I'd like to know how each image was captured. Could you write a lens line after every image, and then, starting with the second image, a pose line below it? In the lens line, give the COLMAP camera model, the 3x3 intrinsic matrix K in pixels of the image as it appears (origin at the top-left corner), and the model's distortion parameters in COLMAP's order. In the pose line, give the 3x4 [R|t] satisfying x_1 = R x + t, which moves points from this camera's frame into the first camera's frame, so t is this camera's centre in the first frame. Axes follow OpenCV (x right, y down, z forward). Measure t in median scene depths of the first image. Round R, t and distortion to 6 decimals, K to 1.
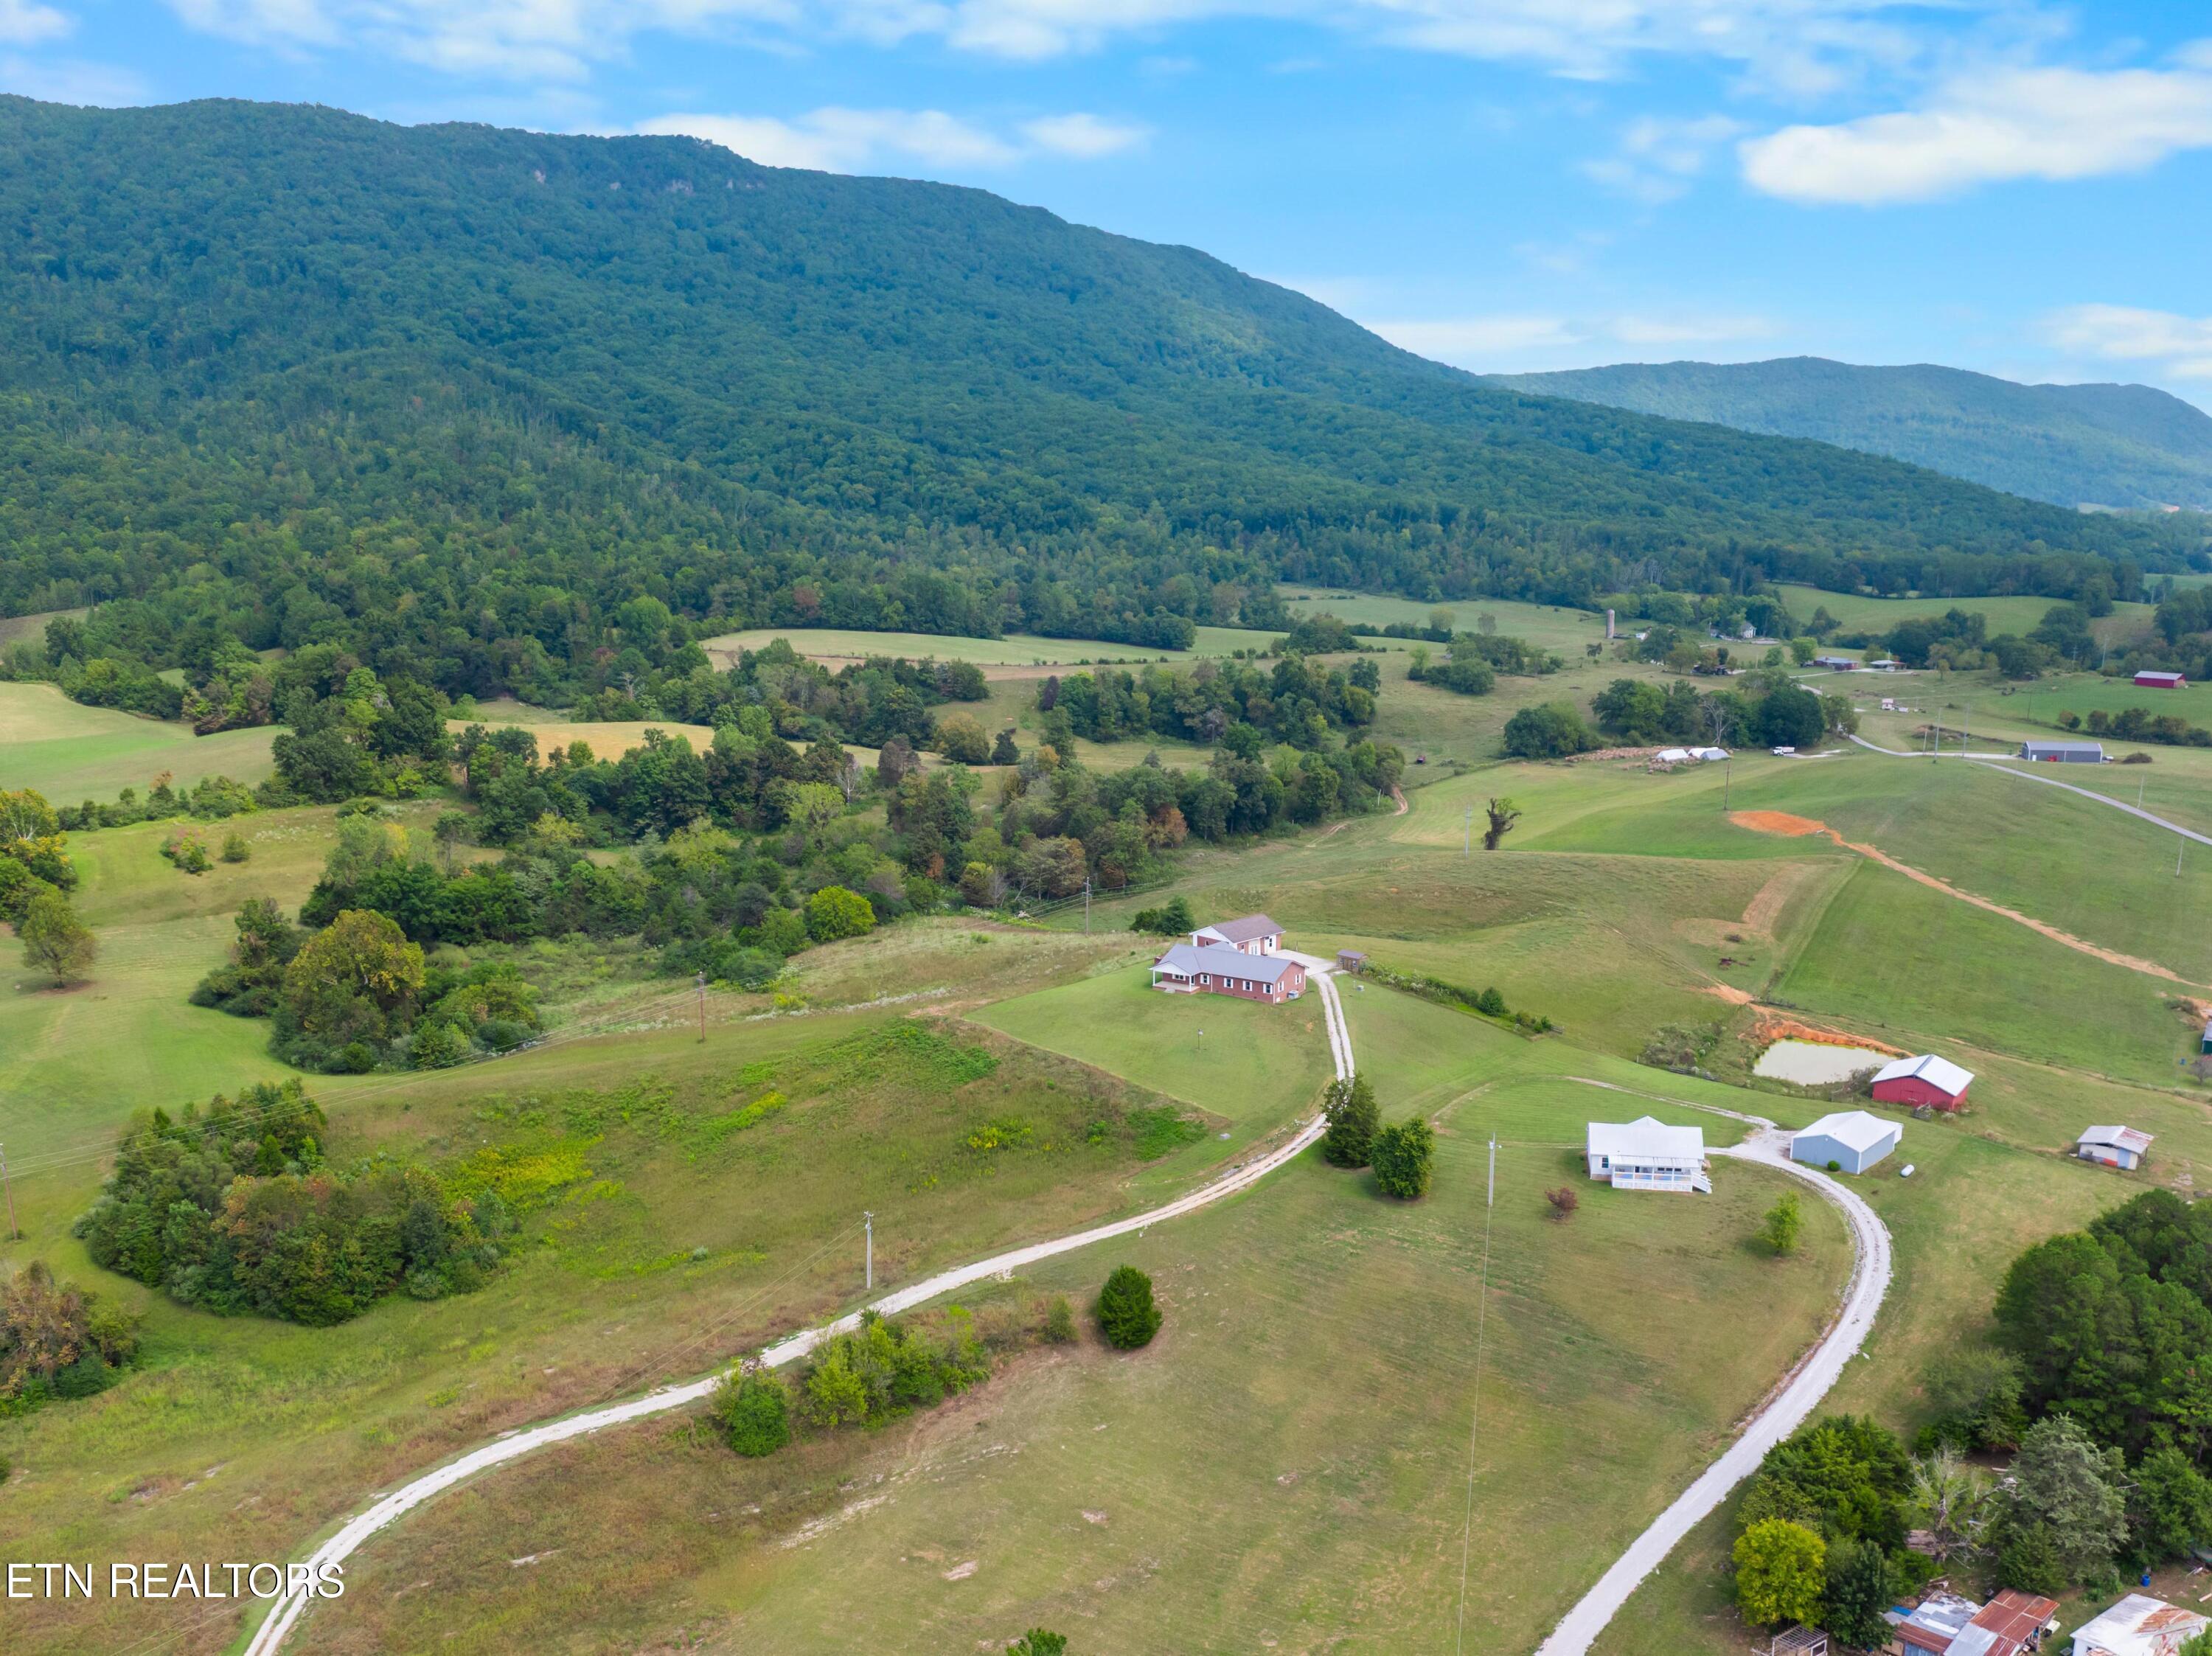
lens RADIAL K [[1902.7, 0, 1094.9], [0, 1902.7, 987.5], [0, 0, 1]] dist [-0.017823, -0.042875]
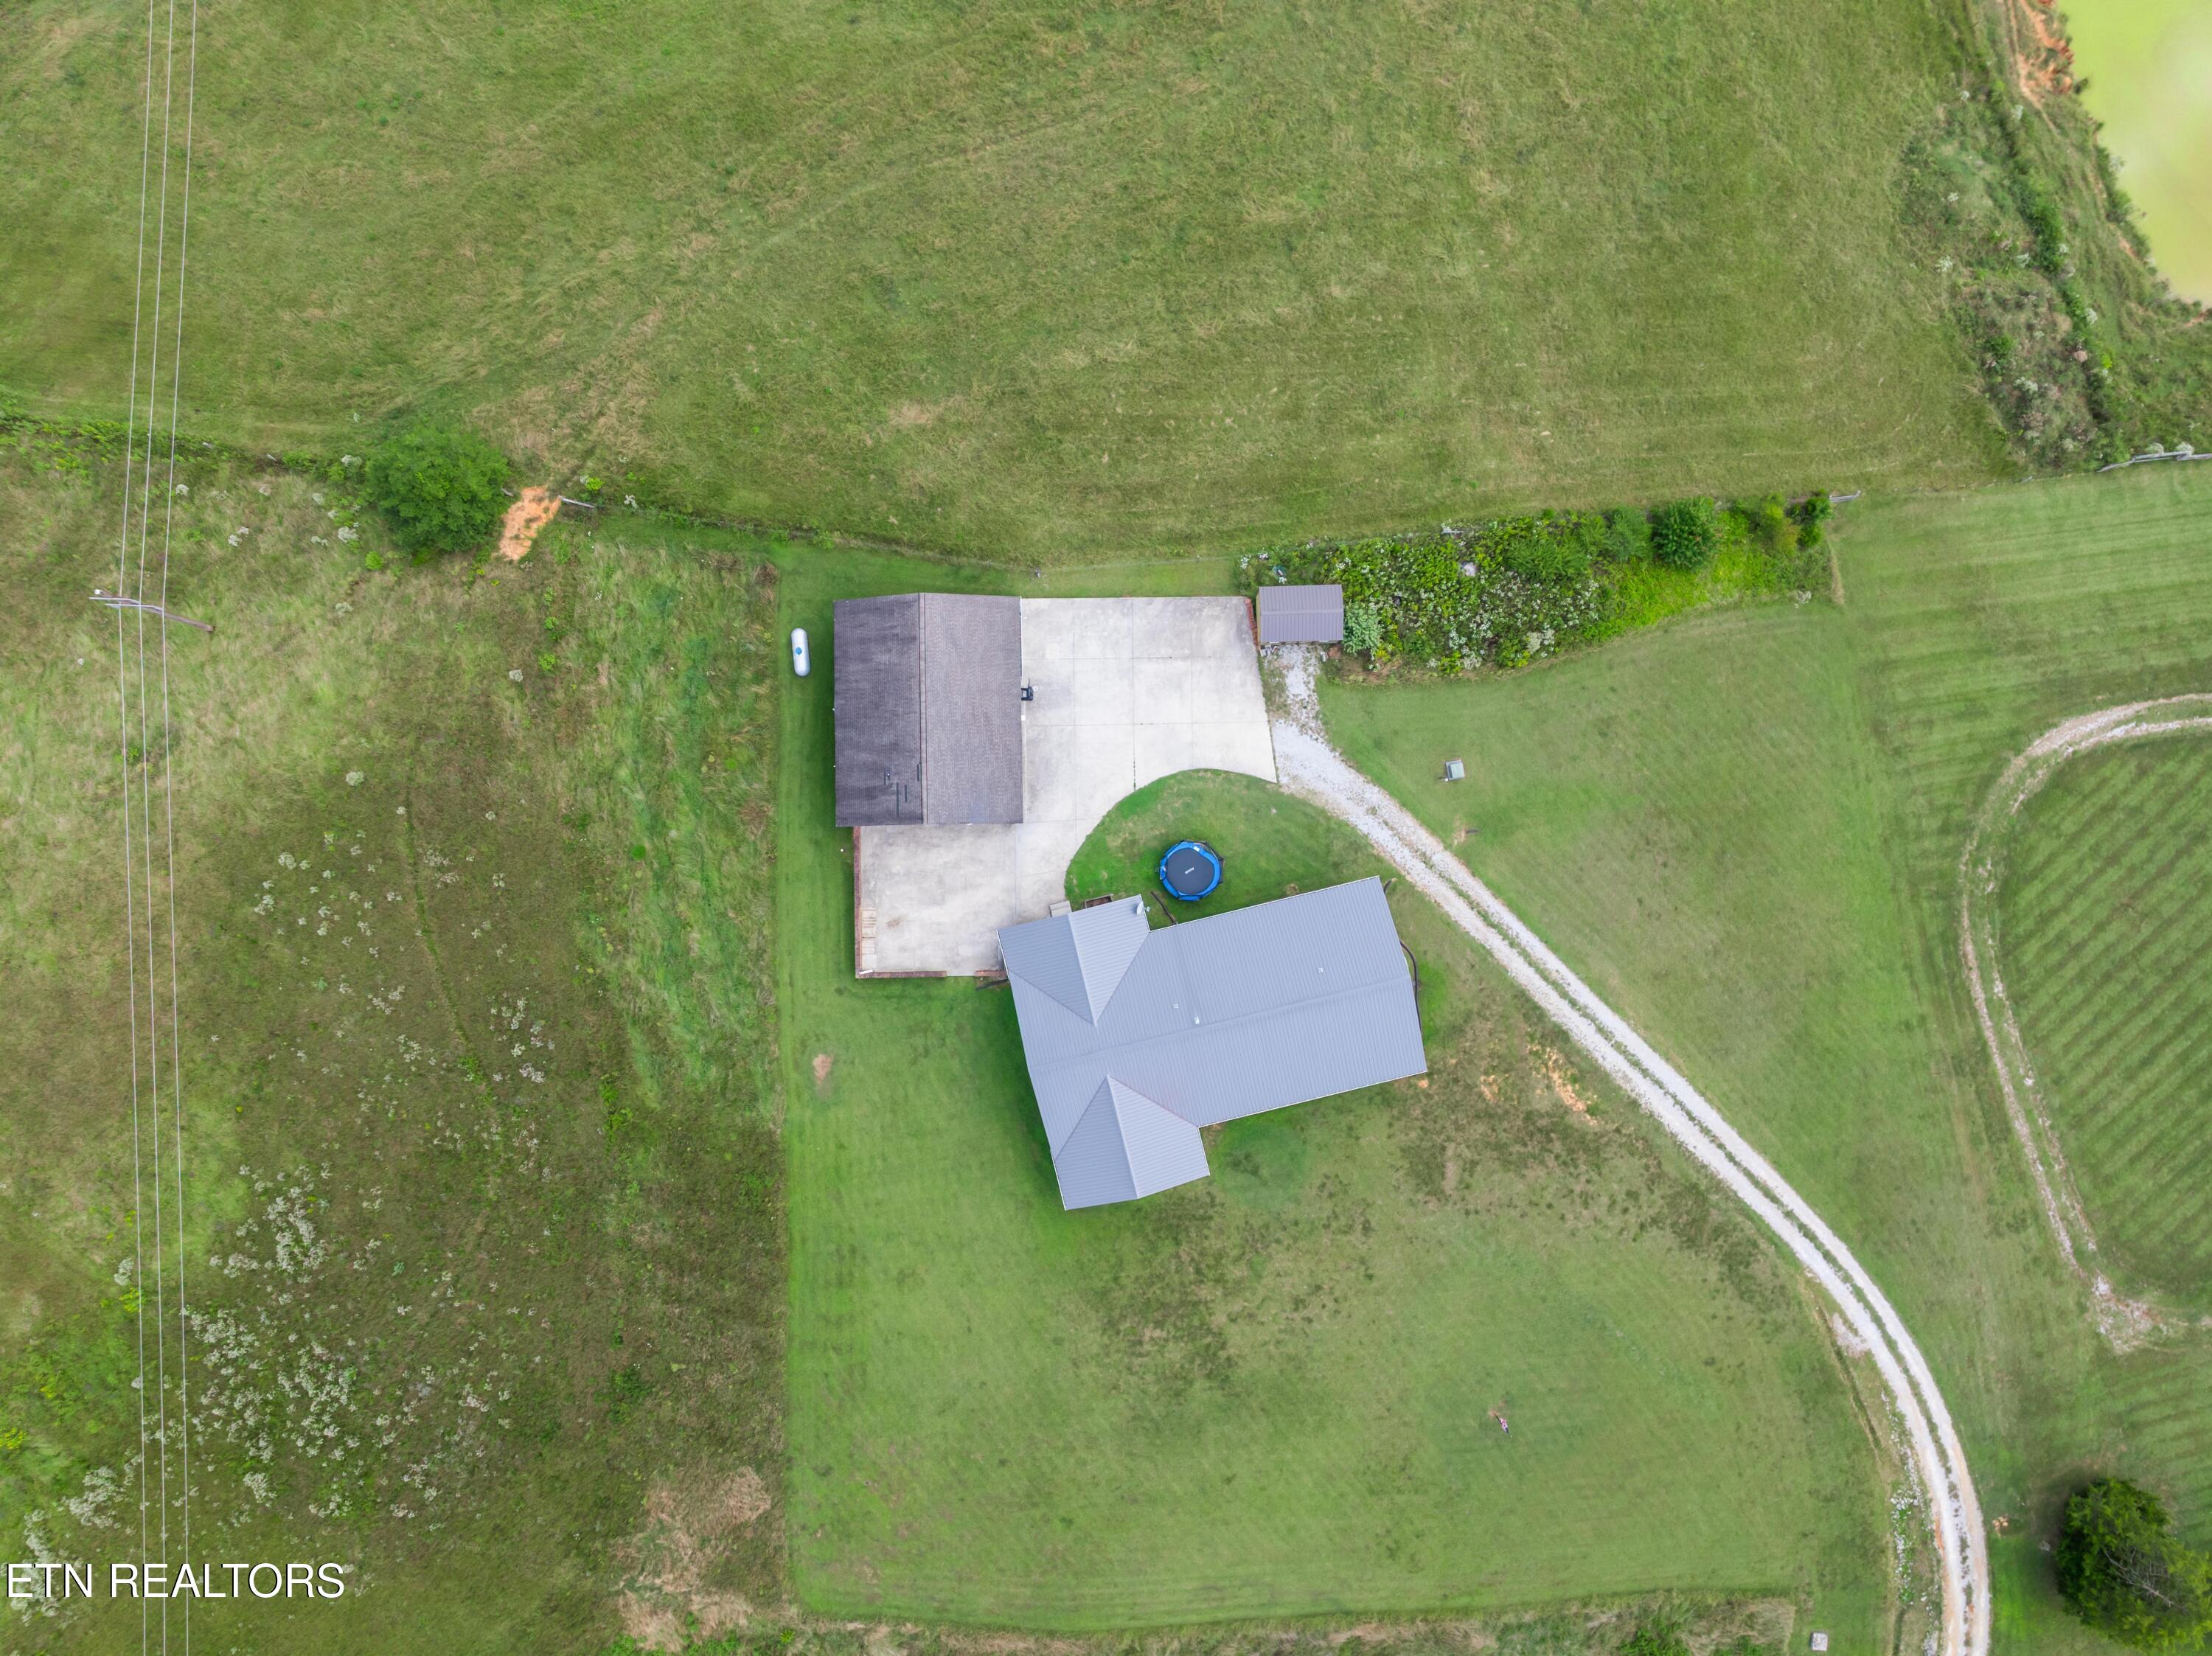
lens RADIAL K [[1556.9, 0, 1106.0], [0, 1556.9, 828.0], [0, 0, 1]] dist [-0.036589, -0.005229]
pose [[0.657024, -0.753282, 0.029743, 0.018255], [0.186271, 0.200446, 0.961834, -0.070629], [-0.730494, -0.626408, 0.272013, 0.226023]]
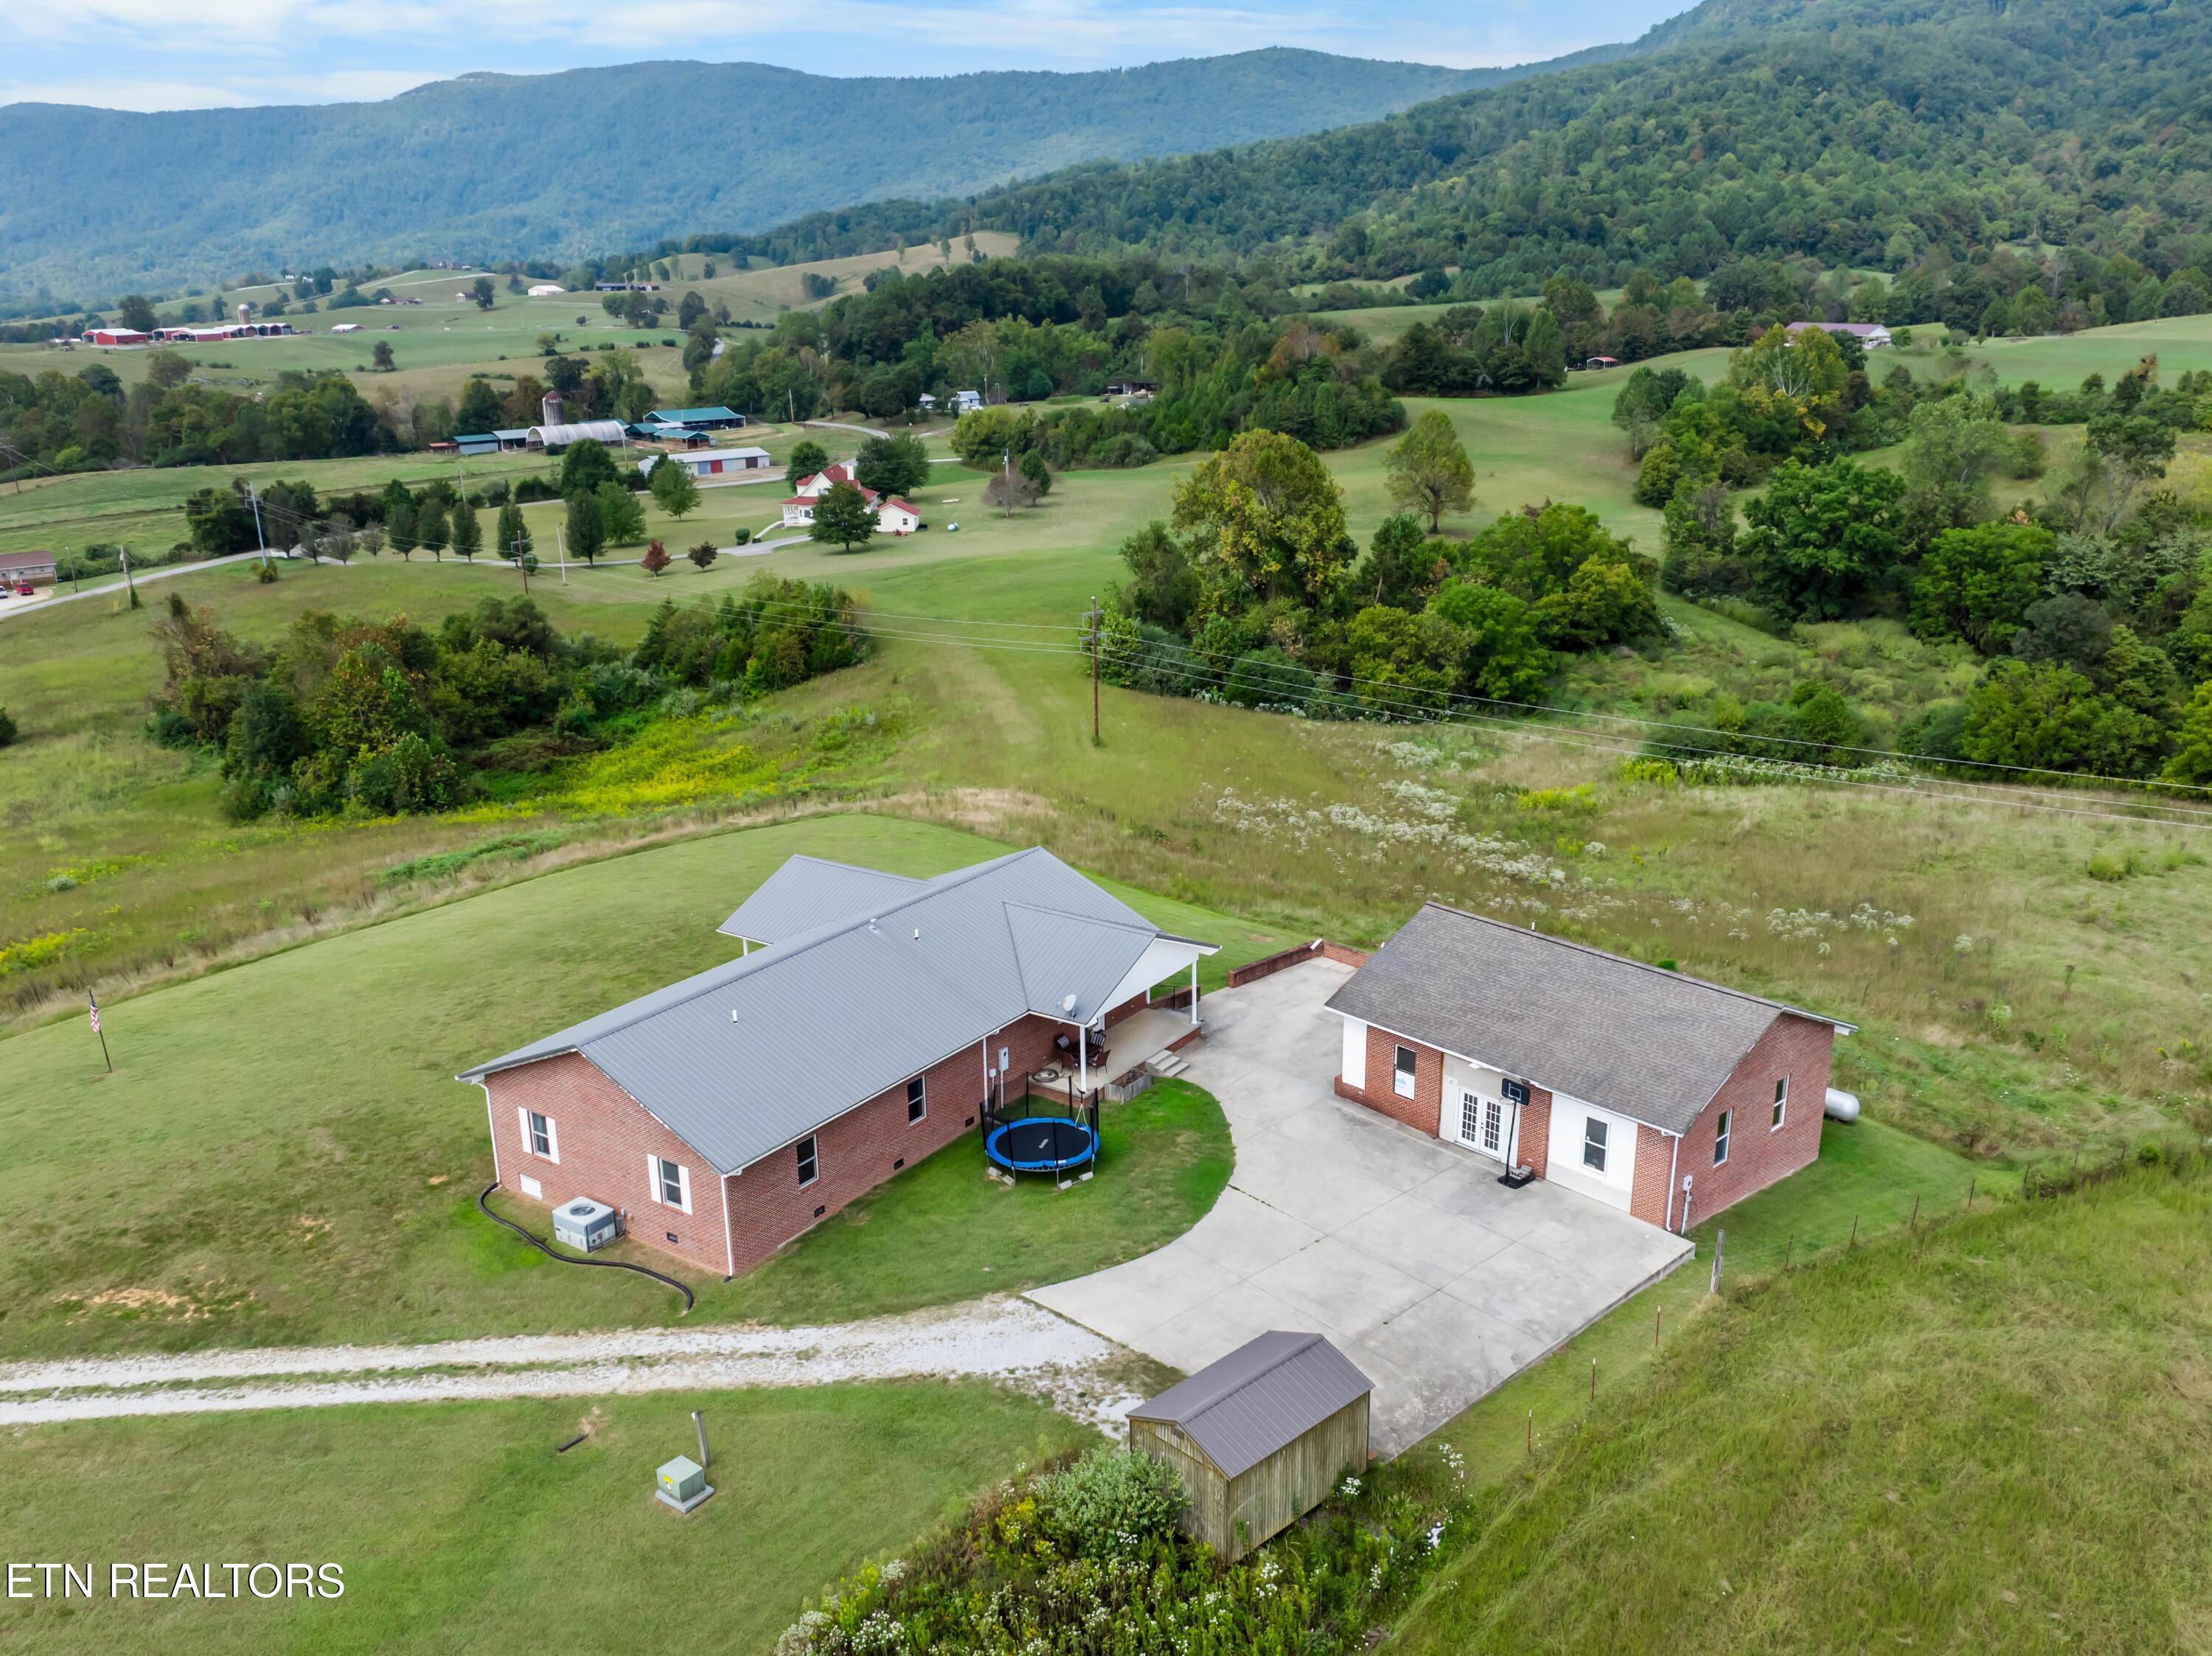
lens RADIAL K [[1835.4, 0, 1119.9], [0, 1835.4, 894.4], [0, 0, 1]] dist [-0.058960, 0.029390]
pose [[0.020606, 0.339154, -0.940505, 0.059836], [-0.245618, 0.913593, 0.324068, -0.021779], [0.969148, 0.224328, 0.102128, 0.237184]]
